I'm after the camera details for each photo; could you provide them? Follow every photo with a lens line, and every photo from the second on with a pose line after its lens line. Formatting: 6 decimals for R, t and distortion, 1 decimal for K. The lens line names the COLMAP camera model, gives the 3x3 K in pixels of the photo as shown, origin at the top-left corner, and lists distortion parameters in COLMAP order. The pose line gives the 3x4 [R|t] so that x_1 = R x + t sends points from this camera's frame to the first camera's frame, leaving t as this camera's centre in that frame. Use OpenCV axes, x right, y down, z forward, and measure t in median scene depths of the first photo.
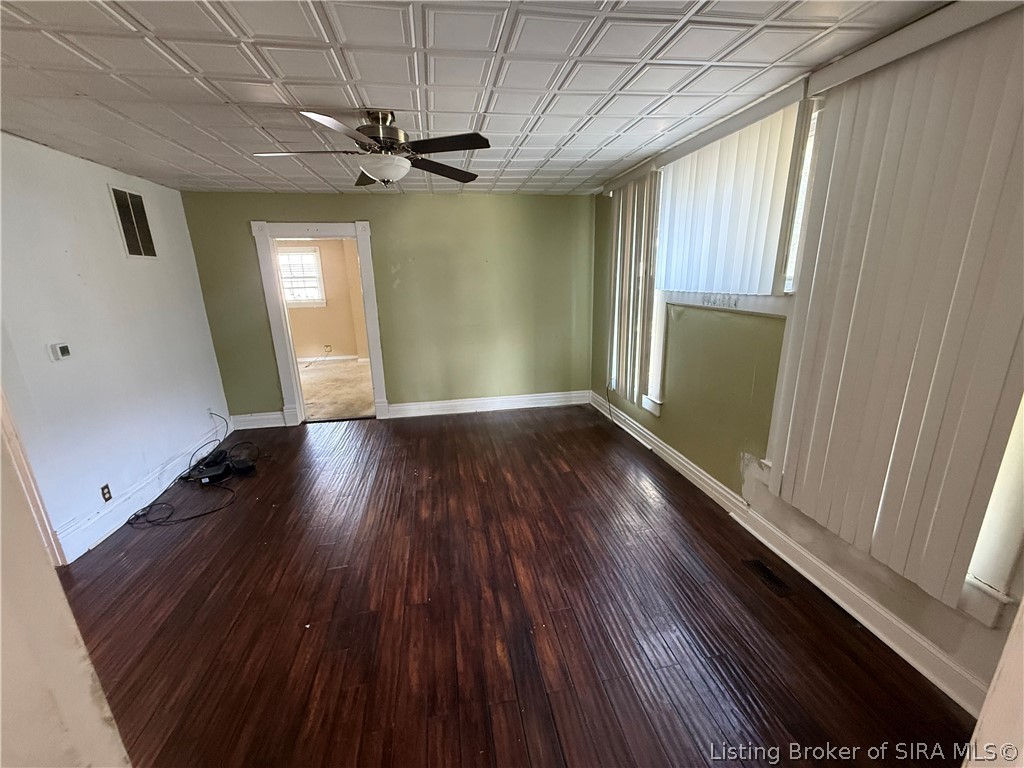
lens RADIAL K [[408.1, 0, 505.6], [0, 408.1, 385.9], [0, 0, 1]] dist [-0.003053, 0.000032]
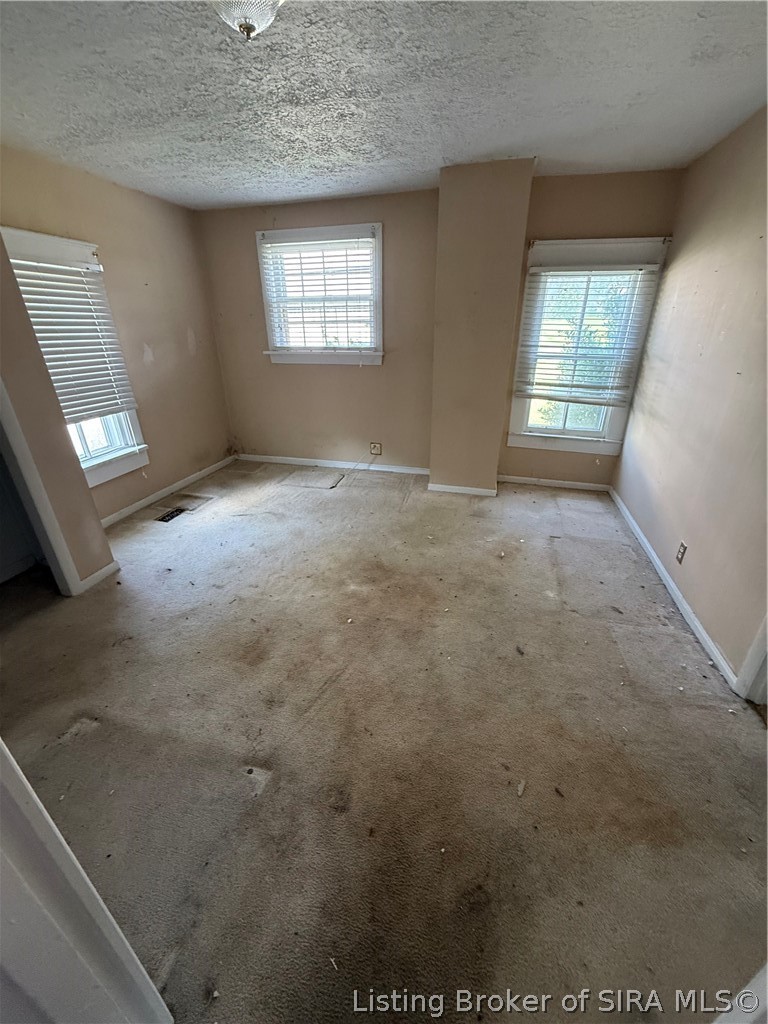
lens RADIAL K [[408.1, 0, 386.3], [0, 408.1, 510.0], [0, 0, 1]] dist [-0.003053, 0.000032]
pose [[0.908395, 0.194453, -0.370144, -0.223741], [-0.123233, 0.970464, 0.207395, -0.129327], [0.399540, -0.142783, 0.905528, 0.541460]]
